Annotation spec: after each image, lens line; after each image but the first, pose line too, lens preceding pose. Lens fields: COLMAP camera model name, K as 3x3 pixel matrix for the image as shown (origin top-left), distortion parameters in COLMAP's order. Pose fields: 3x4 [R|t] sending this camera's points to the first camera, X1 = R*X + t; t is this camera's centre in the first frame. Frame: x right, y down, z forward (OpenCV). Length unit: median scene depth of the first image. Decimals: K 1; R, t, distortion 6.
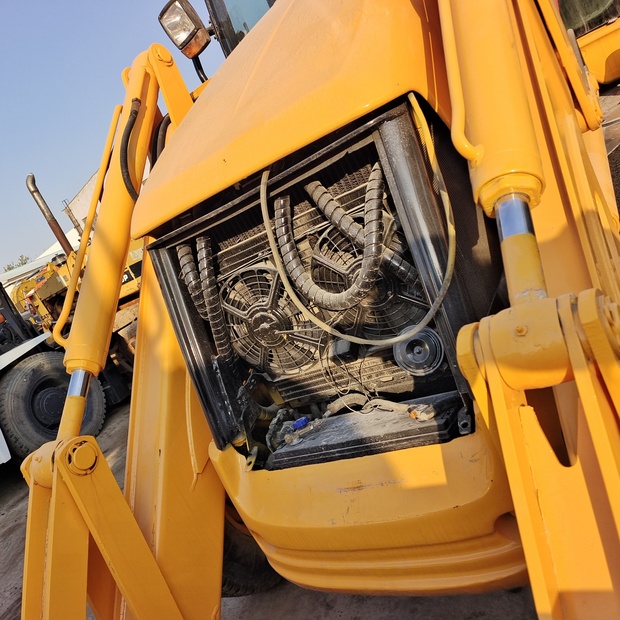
lens RADIAL K [[561.6, 0, 316.6], [0, 561.6, 311.4], [0, 0, 1]] dist [0.043159, -0.004426]
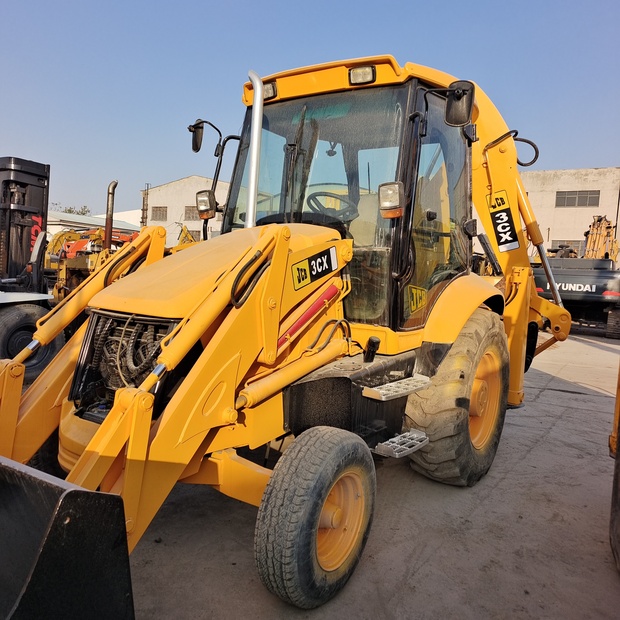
lens RADIAL K [[561.6, 0, 316.6], [0, 561.6, 311.4], [0, 0, 1]] dist [0.043159, -0.004426]
pose [[0.860178, 0.506762, -0.057333, 0.535795], [-0.509509, 0.849008, -0.139949, -0.212993], [-0.022244, 0.149593, 0.988497, -1.126885]]
